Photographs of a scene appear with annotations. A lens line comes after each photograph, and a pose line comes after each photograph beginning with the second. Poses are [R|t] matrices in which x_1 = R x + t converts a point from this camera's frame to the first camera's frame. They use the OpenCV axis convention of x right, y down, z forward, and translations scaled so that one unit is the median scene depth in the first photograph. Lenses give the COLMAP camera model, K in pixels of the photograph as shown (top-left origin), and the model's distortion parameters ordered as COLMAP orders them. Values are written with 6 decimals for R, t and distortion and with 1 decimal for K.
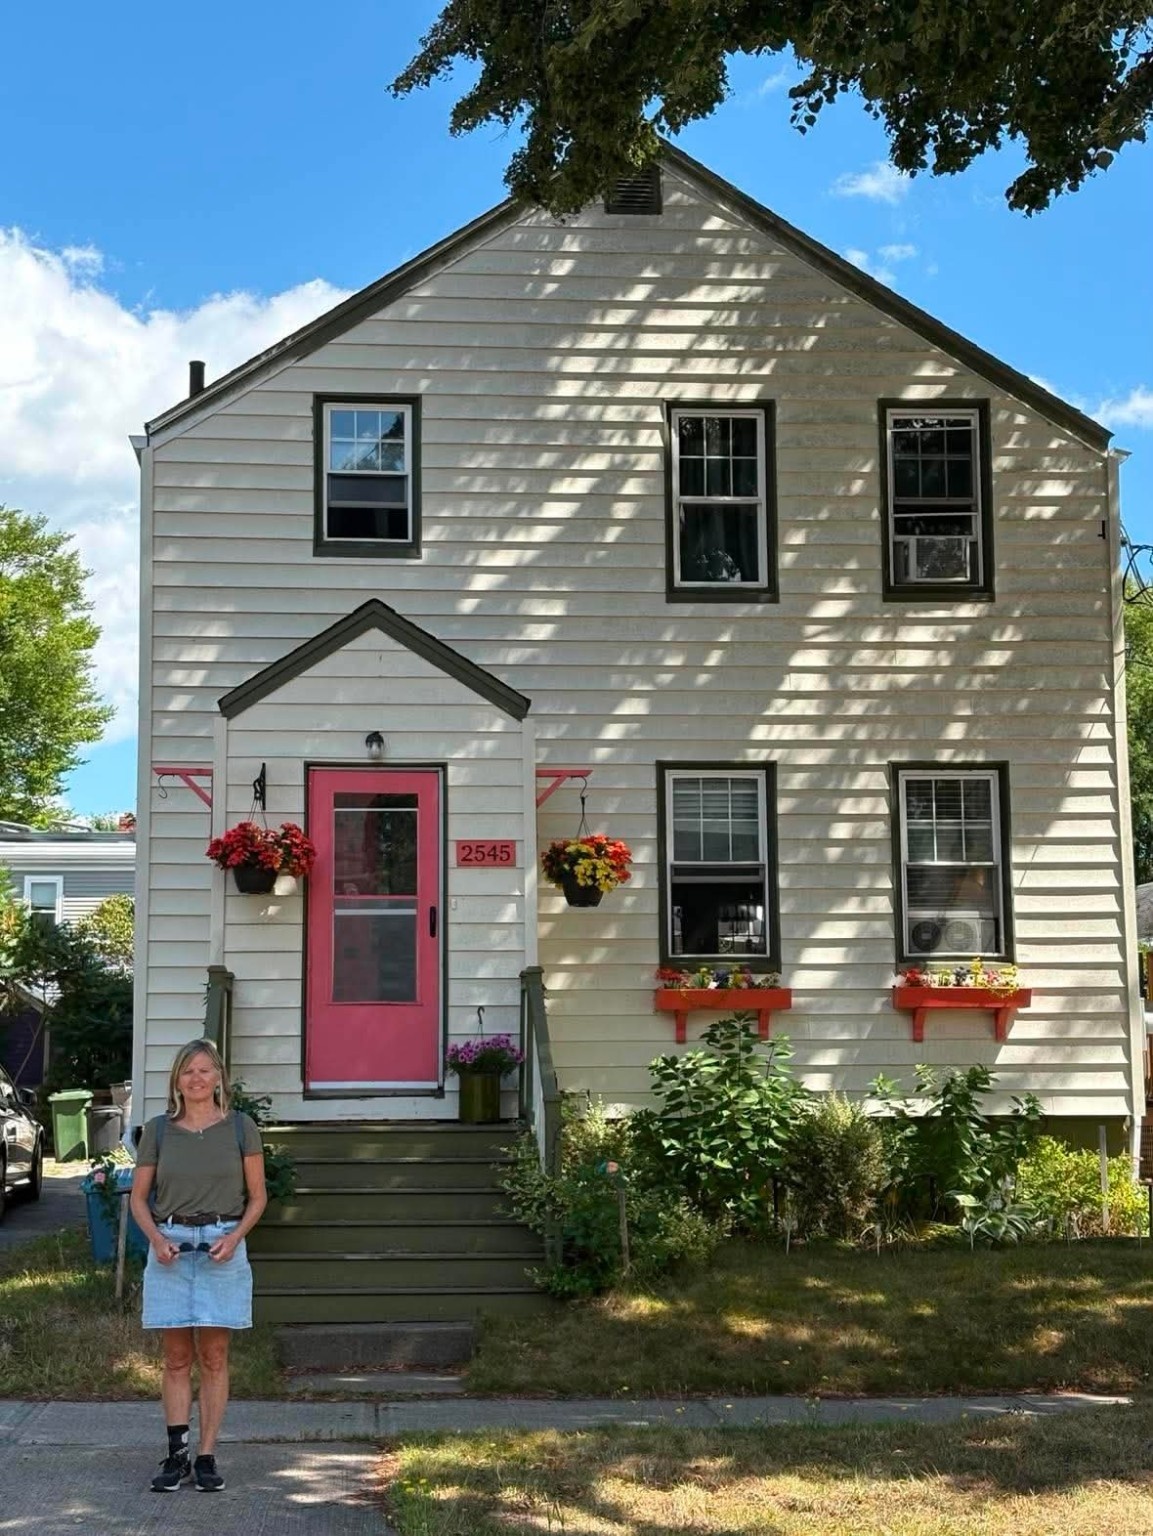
lens RADIAL K [[2509.8, 0, 576.5], [0, 2509.8, 768.0], [0, 0, 1]] dist [0.221825, -0.071350]
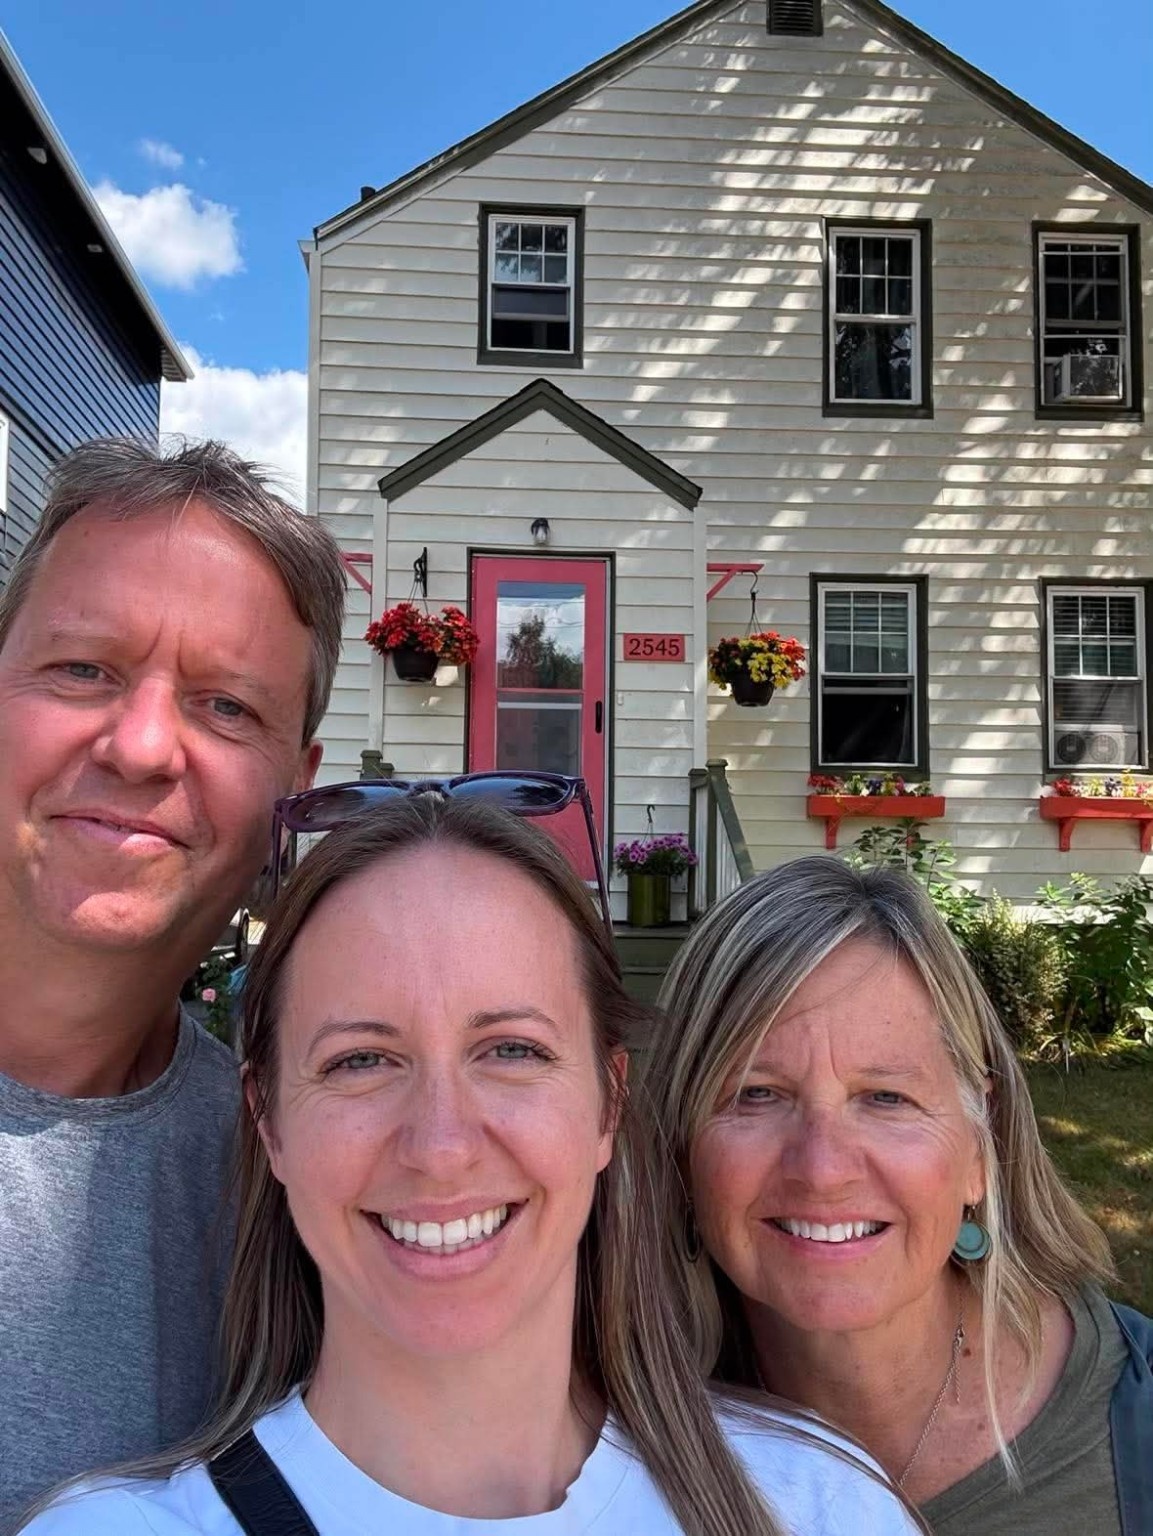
lens RADIAL K [[1390.8, 0, 576.5], [0, 1390.8, 768.0], [0, 0, 1]] dist [0.119676, -0.162081]
pose [[0.999609, 0.016435, -0.022631, -0.048734], [-0.015382, 0.998825, 0.045956, 0.051540], [0.023360, -0.045590, 0.998687, 0.426956]]
